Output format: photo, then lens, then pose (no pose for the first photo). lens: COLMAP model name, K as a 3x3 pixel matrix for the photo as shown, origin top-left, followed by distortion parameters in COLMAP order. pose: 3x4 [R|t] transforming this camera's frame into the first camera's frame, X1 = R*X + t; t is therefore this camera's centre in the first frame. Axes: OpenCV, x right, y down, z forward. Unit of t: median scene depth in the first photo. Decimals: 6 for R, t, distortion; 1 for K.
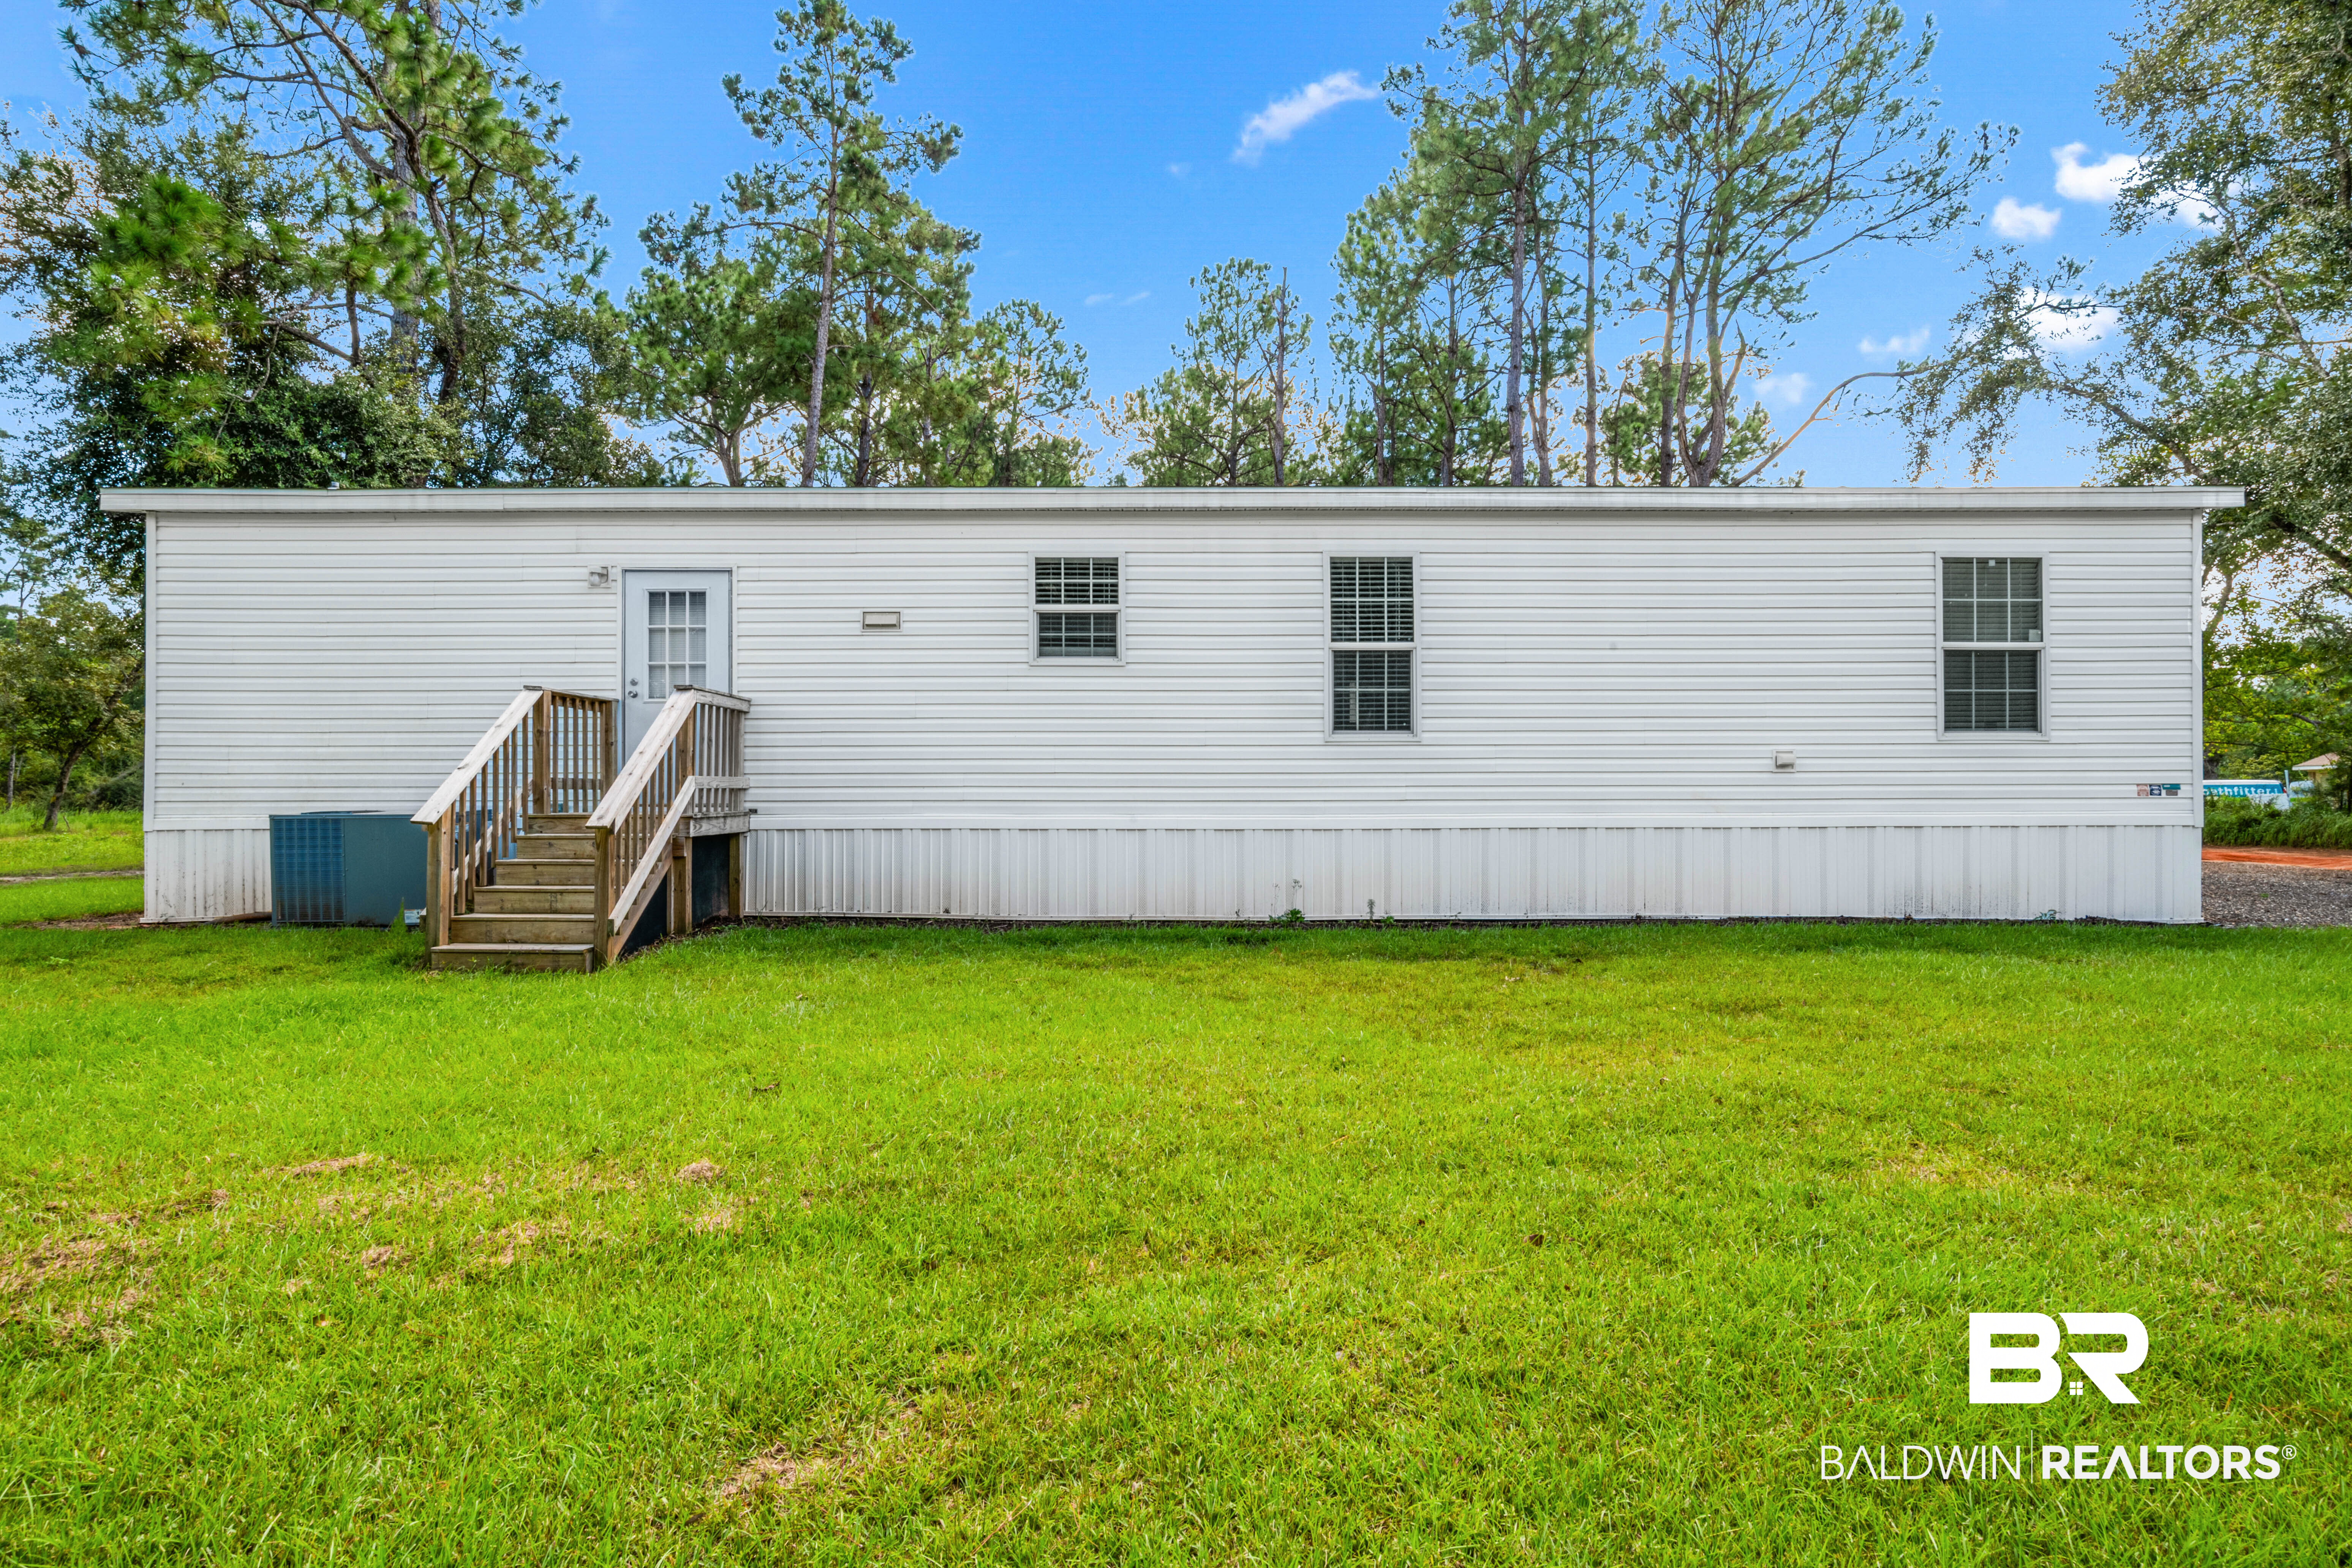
lens RADIAL K [[1029.0, 0, 1176.0], [0, 1029.0, 784.0], [0, 0, 1]] dist [-0.009275, -0.000006]
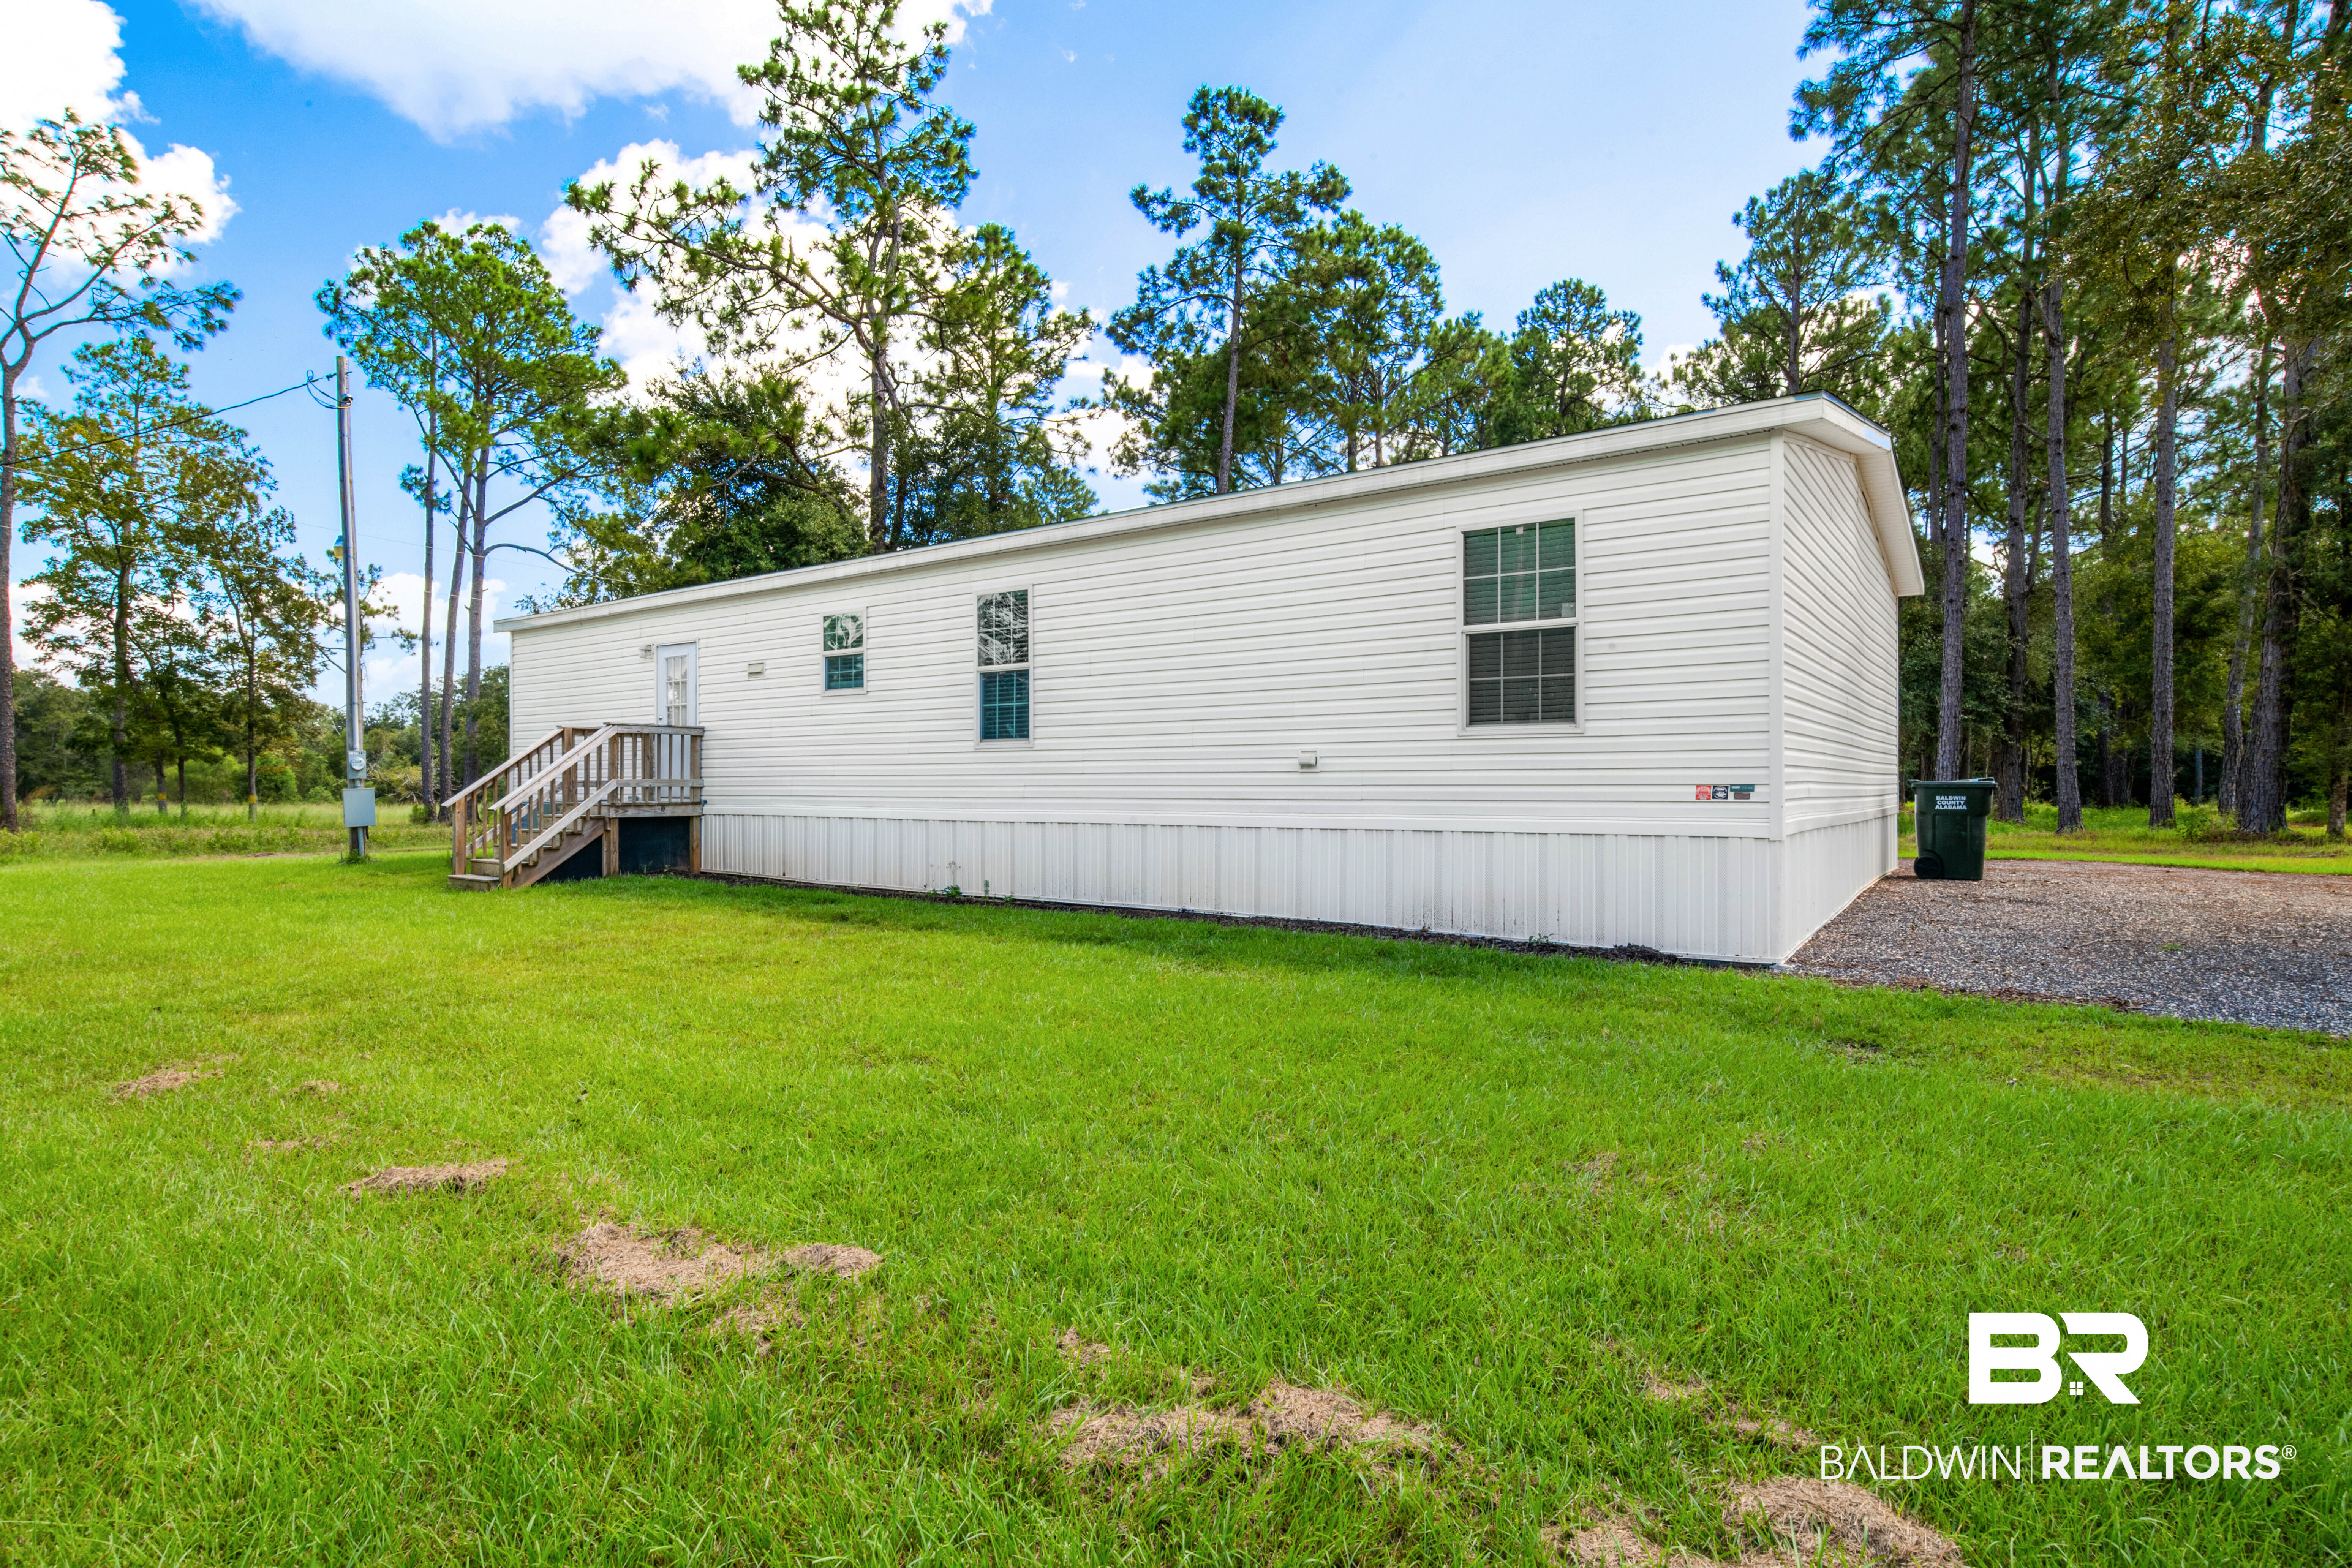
lens RADIAL K [[1206.0, 0, 1185.4], [0, 1206.0, 782.3], [0, 0, 1]] dist [-0.030543, 0.015546]
pose [[0.805686, -0.000082, -0.592342, 1.176217], [0.001409, 0.999997, 0.001778, -0.004093], [0.592341, -0.002268, 0.805684, 0.006208]]
